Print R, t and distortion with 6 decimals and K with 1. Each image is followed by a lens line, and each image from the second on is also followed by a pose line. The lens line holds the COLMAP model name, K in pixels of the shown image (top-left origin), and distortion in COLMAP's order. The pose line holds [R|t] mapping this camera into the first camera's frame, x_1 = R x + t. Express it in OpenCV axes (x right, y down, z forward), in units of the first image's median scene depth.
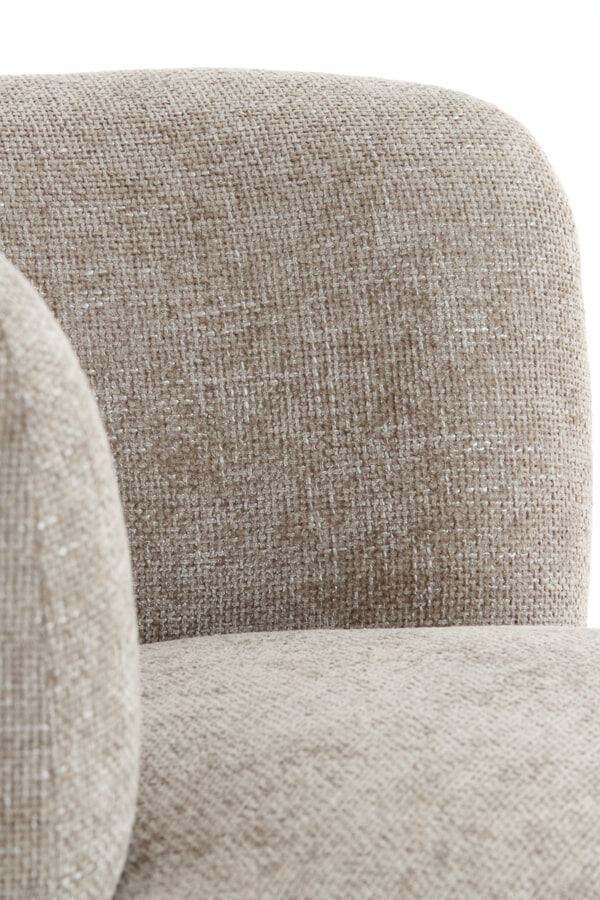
lens RADIAL K [[5357.9, 0, 300.0], [0, 5357.9, 450.0], [0, 0, 1]] dist [-0.319733, 12.392837]
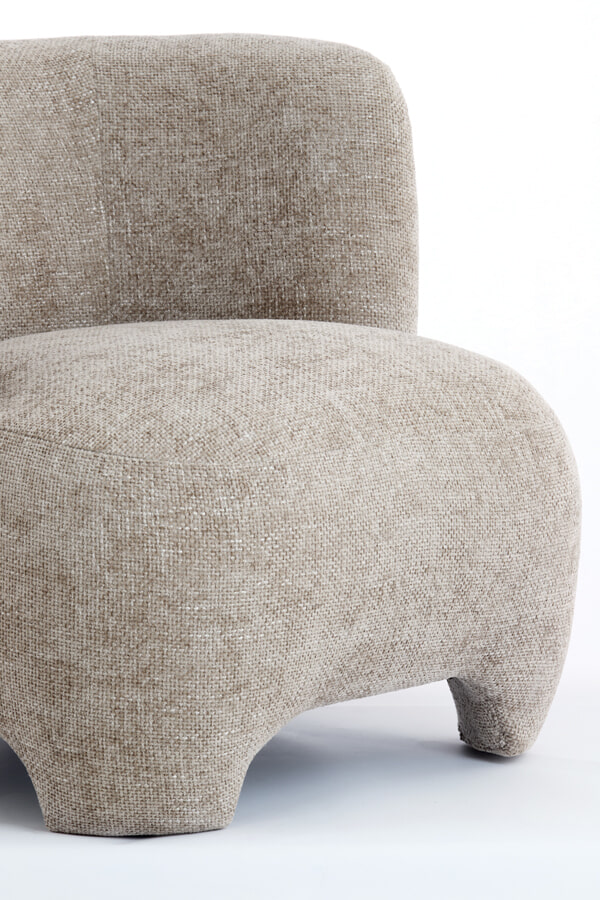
lens RADIAL K [[5357.9, 0, 300.0], [0, 5357.9, 450.0], [0, 0, 1]] dist [-0.319733, 12.392837]
pose [[0.935802, 0.039579, -0.350298, 0.685269], [-0.043947, 0.999024, -0.004525, 0.084342], [0.349777, 0.019629, 0.936627, -0.765346]]
